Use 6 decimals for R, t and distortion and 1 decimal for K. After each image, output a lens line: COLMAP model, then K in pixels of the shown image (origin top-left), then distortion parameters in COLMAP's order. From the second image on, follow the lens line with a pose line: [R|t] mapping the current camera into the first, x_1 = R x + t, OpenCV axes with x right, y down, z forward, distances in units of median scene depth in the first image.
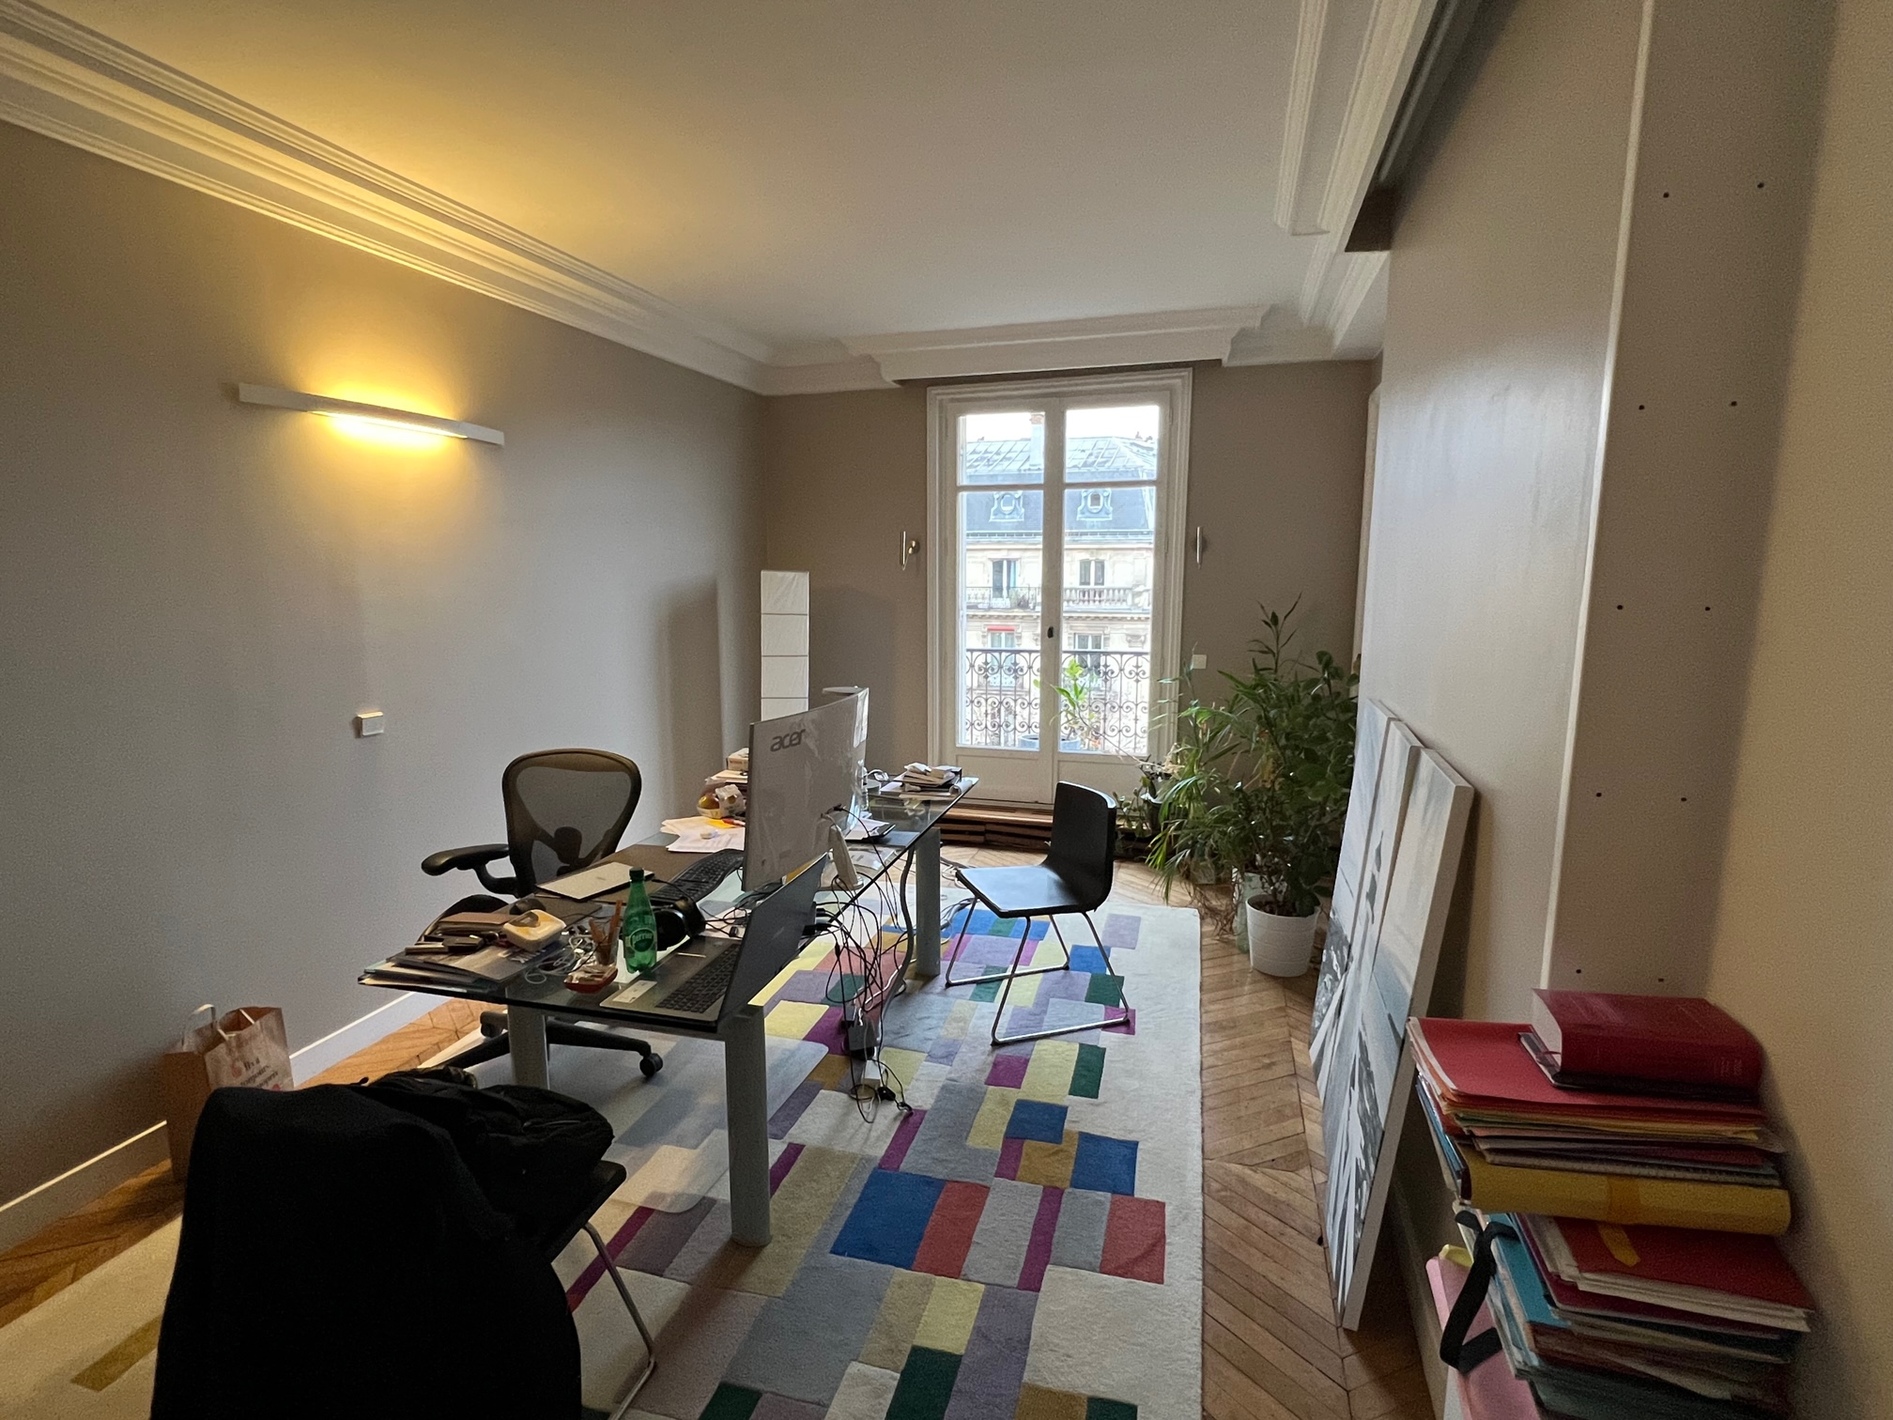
lens RADIAL K [[925.1, 0, 926.0], [0, 925.1, 711.3], [0, 0, 1]] dist [-0.010851, -0.000636]
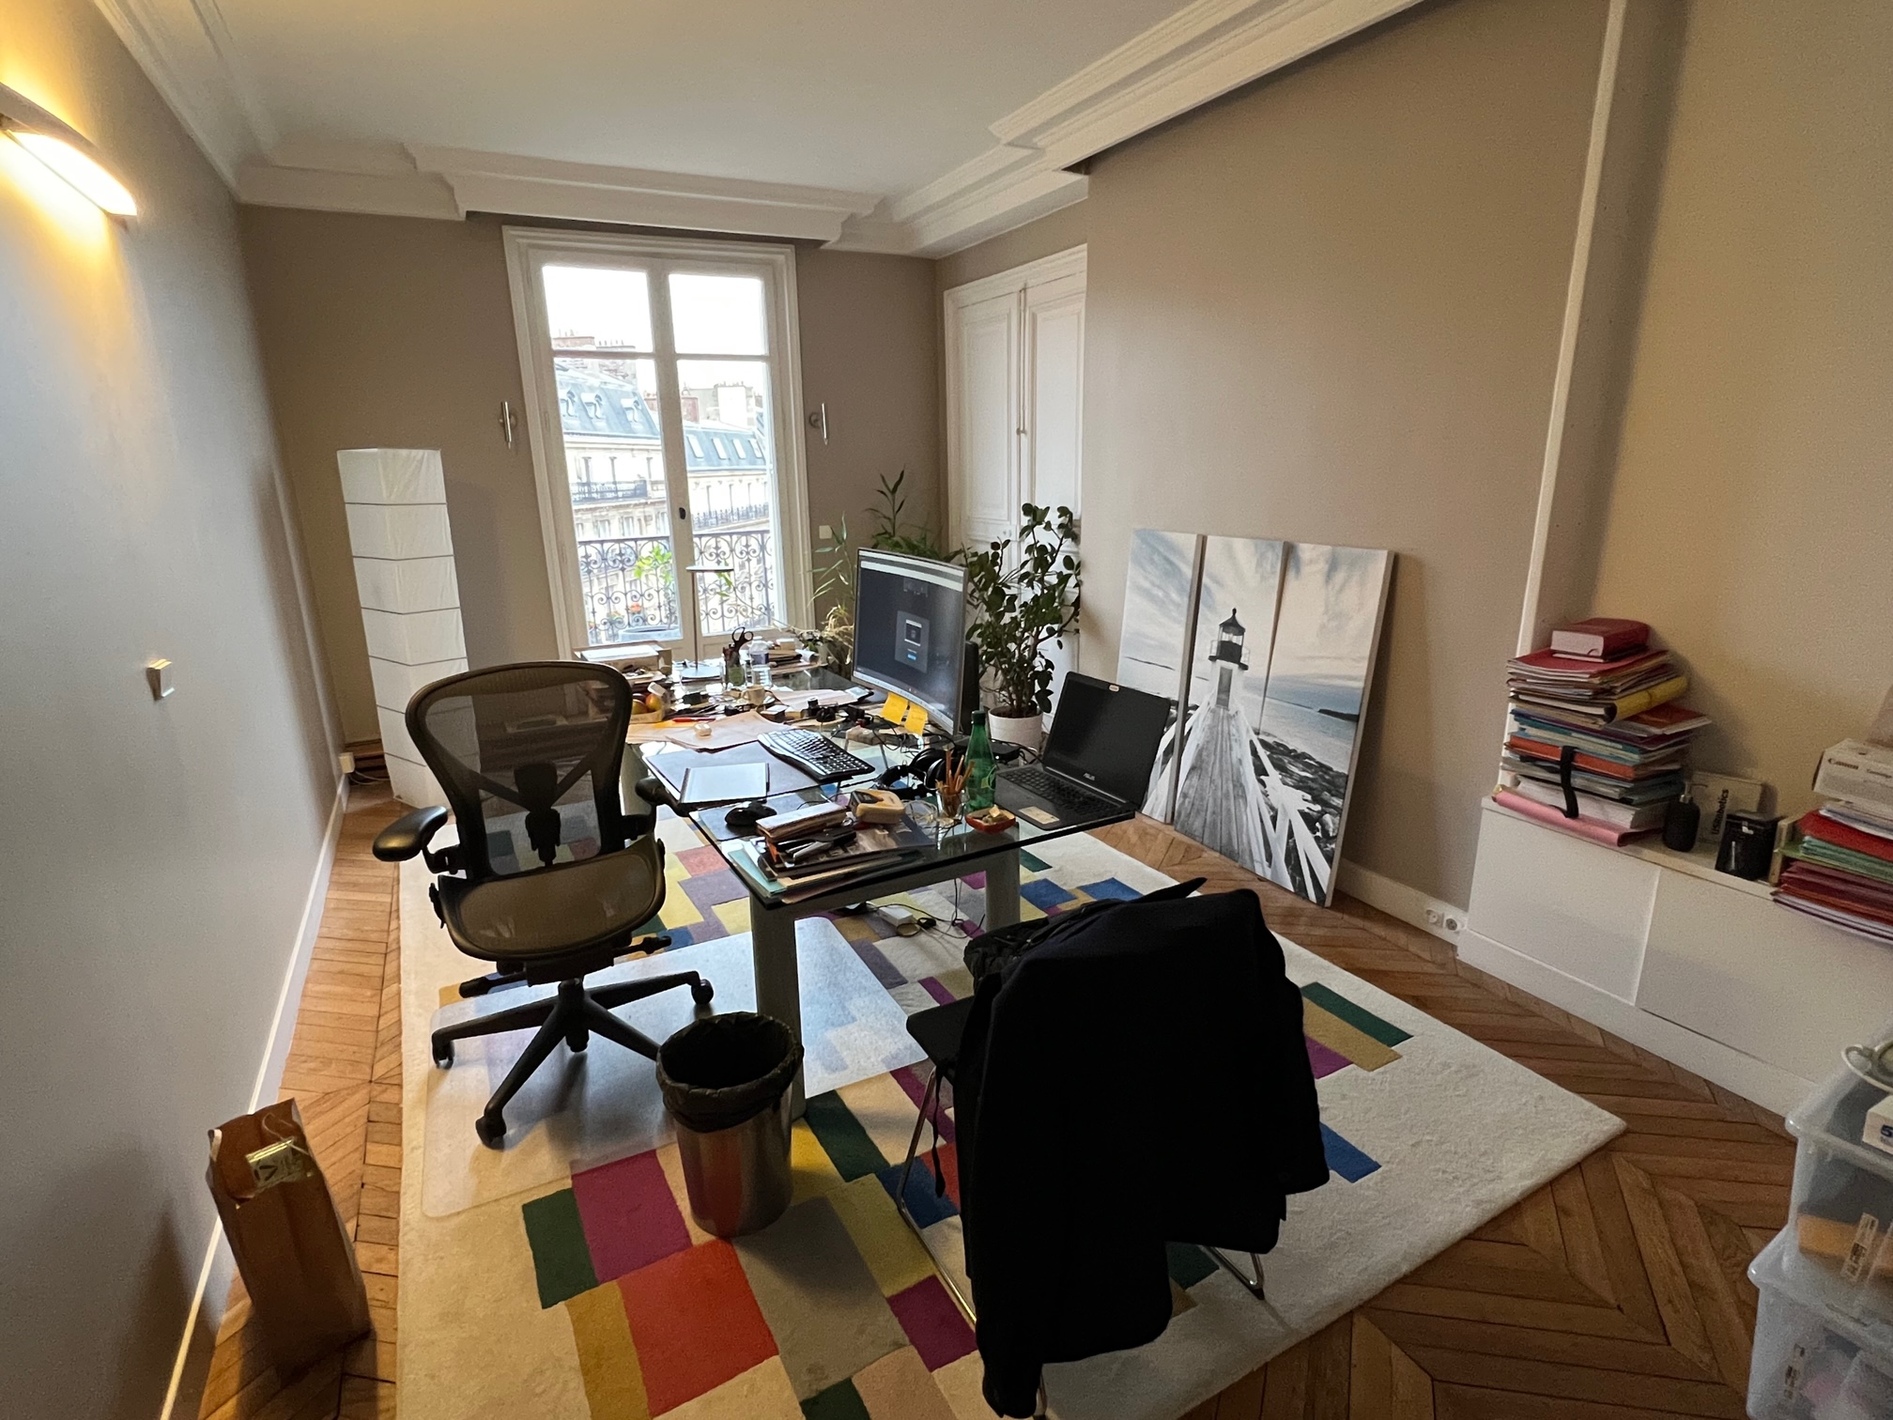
lens RADIAL K [[925.1, 0, 953.8], [0, 925.1, 725.7], [0, 0, 1]] dist [-0.010851, -0.000636]
pose [[0.723015, -0.200985, 0.660950, -0.362502], [0.118706, 0.978658, 0.167743, 0.002692], [-0.680558, -0.042822, 0.731442, 0.096242]]
